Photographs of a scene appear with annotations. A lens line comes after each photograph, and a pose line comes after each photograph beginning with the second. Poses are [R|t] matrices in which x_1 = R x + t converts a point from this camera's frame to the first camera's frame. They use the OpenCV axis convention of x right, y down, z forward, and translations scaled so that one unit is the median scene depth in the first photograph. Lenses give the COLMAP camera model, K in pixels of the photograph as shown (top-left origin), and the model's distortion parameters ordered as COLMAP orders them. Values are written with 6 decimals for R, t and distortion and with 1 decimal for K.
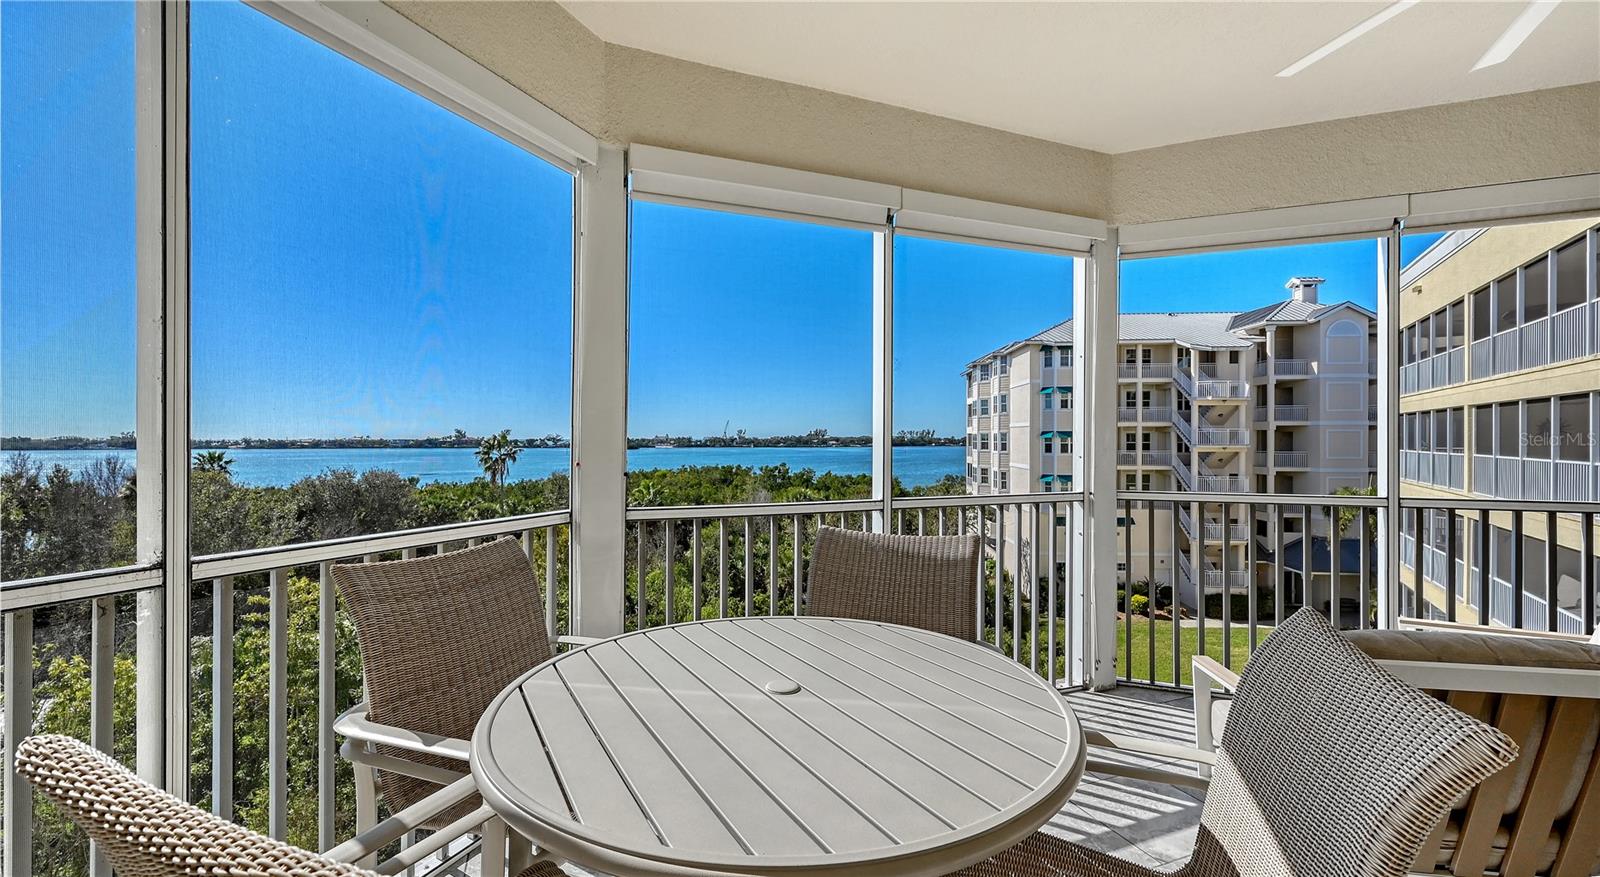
lens RADIAL K [[646.6, 0, 800.0], [0, 646.6, 438.5], [0, 0, 1]] dist [-0.000340, -0.000070]
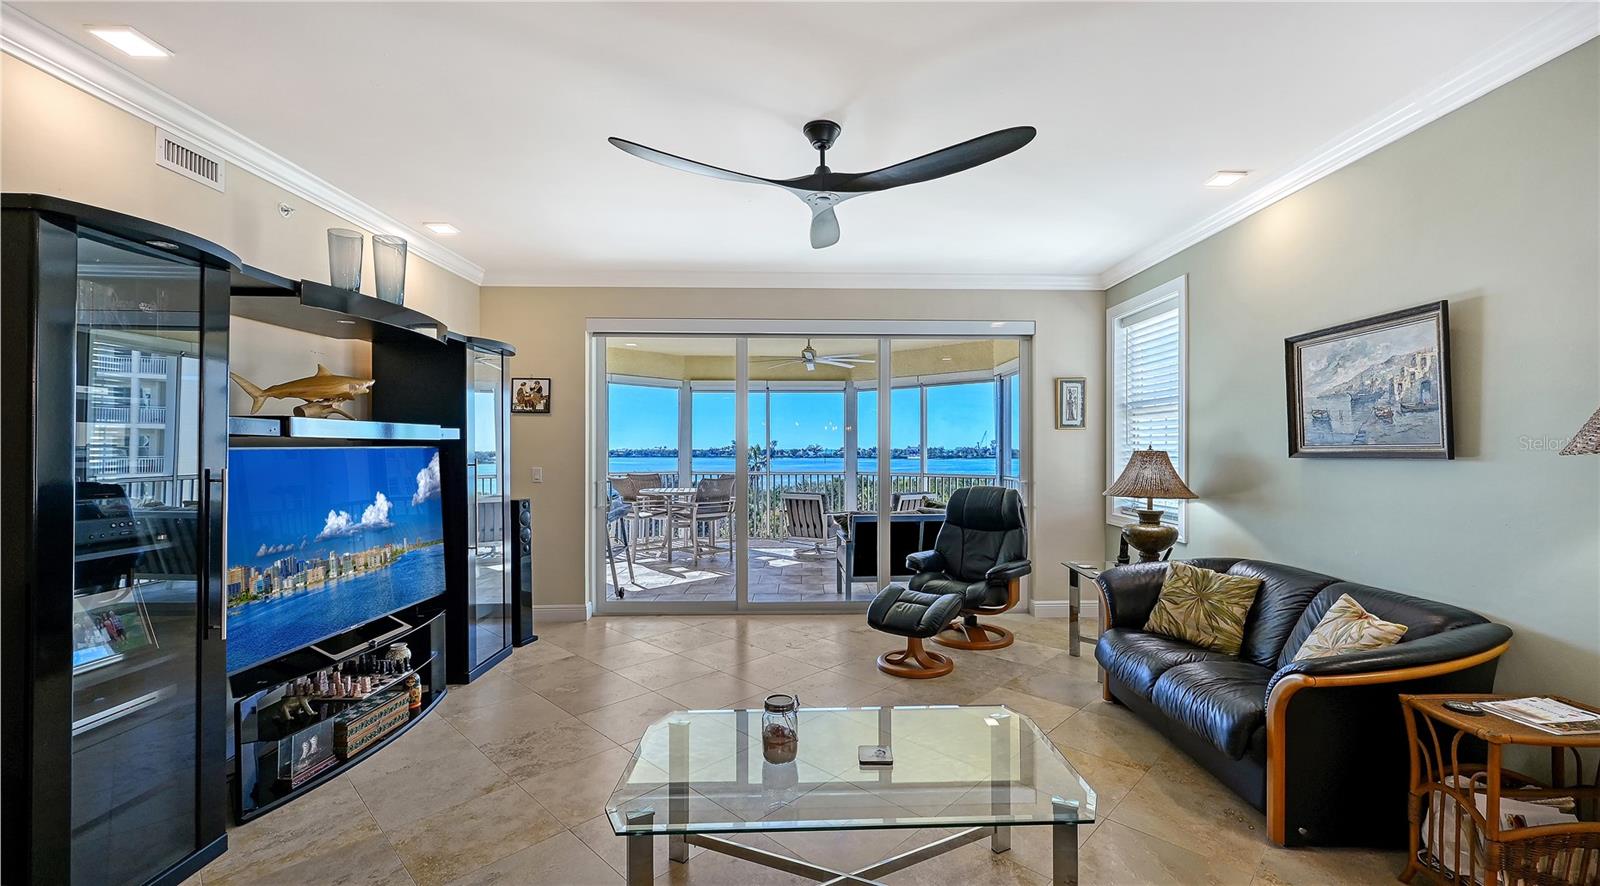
lens RADIAL K [[648.8, 0, 826.5], [0, 648.8, 445.1], [0, 0, 1]] dist [0.000739, 0.000074]
pose [[0.940665, -0.000521, -0.339337, 0.097770], [-0.001626, 0.999980, -0.006045, -0.001367], [0.339334, 0.006238, 0.940645, -0.128905]]
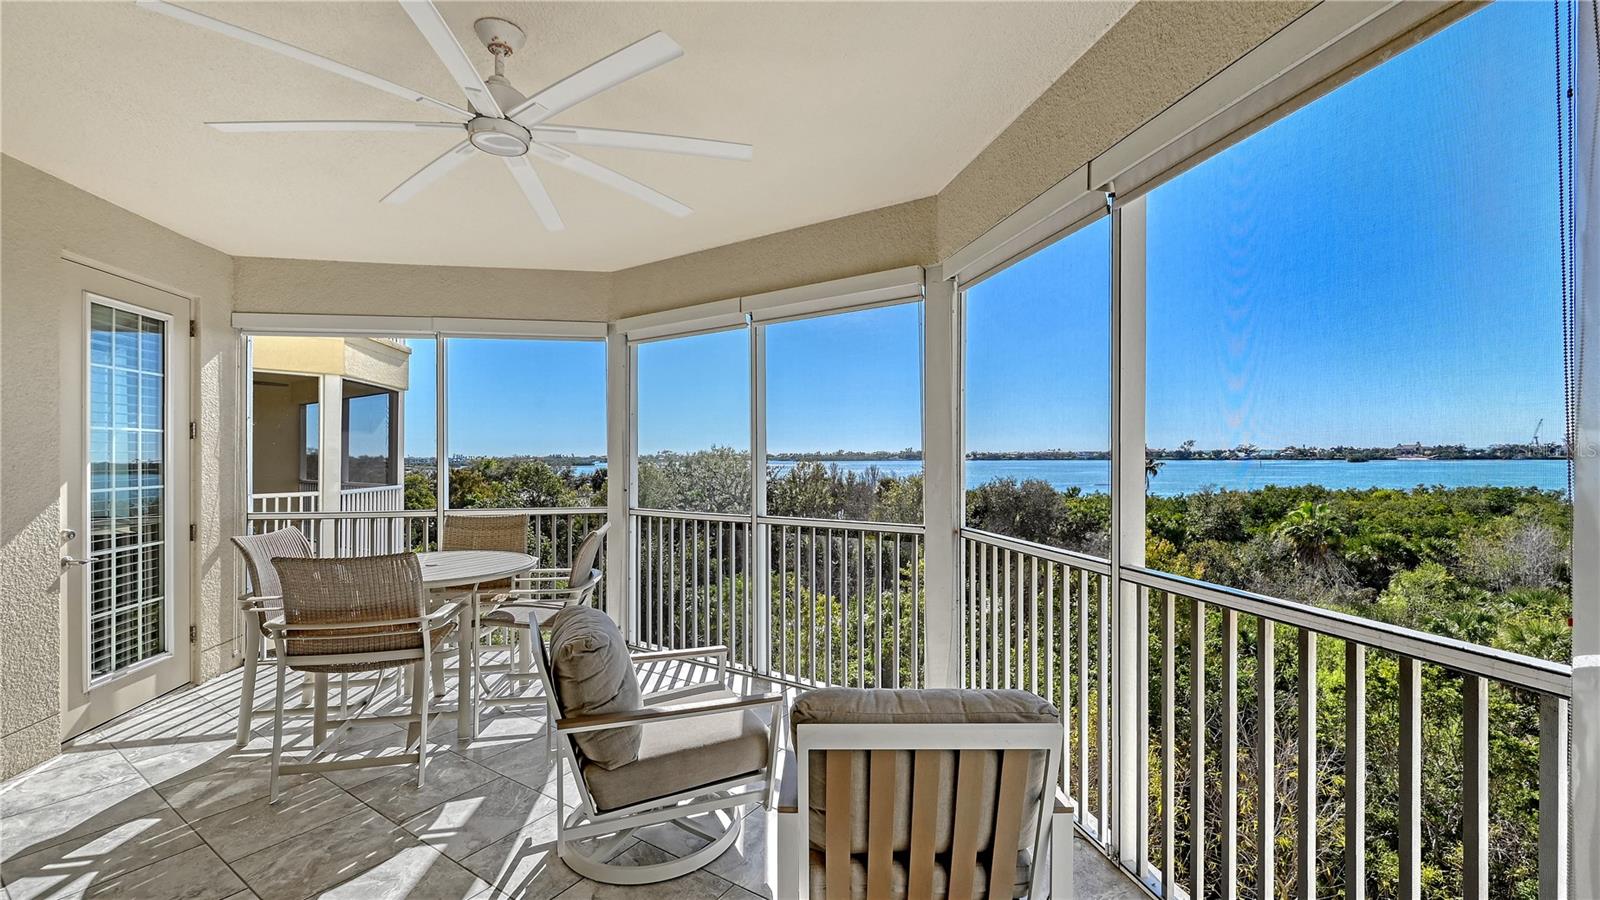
lens RADIAL K [[644.3, 0, 808.8], [0, 644.3, 458.0], [0, 0, 1]] dist [0.000801, 0.000132]
pose [[0.571984, 0.000079, -0.820265, 0.084868], [0.009771, 0.999928, 0.006911, -0.002513], [0.820207, -0.011968, 0.571942, 0.018378]]
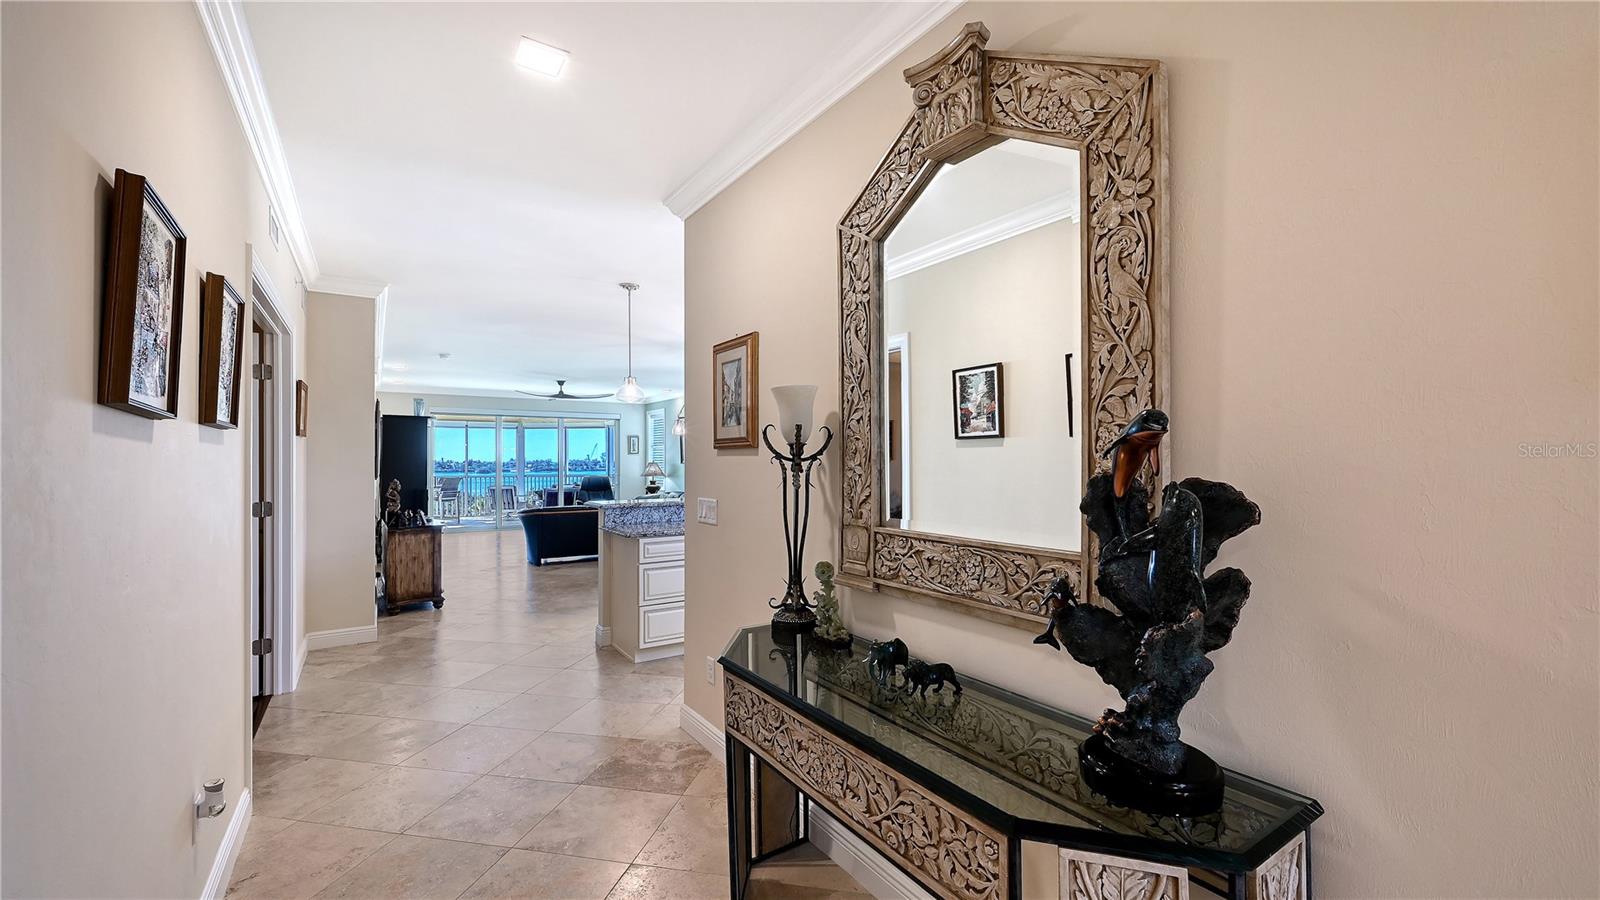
lens RADIAL K [[644.3, 0, 808.8], [0, 644.3, 458.0], [0, 0, 1]] dist [0.000801, 0.000132]
pose [[0.977518, -0.001346, 0.210848, 0.115119], [0.002361, 0.999987, -0.004562, -0.001627], [-0.210839, 0.004957, 0.977508, -0.313277]]
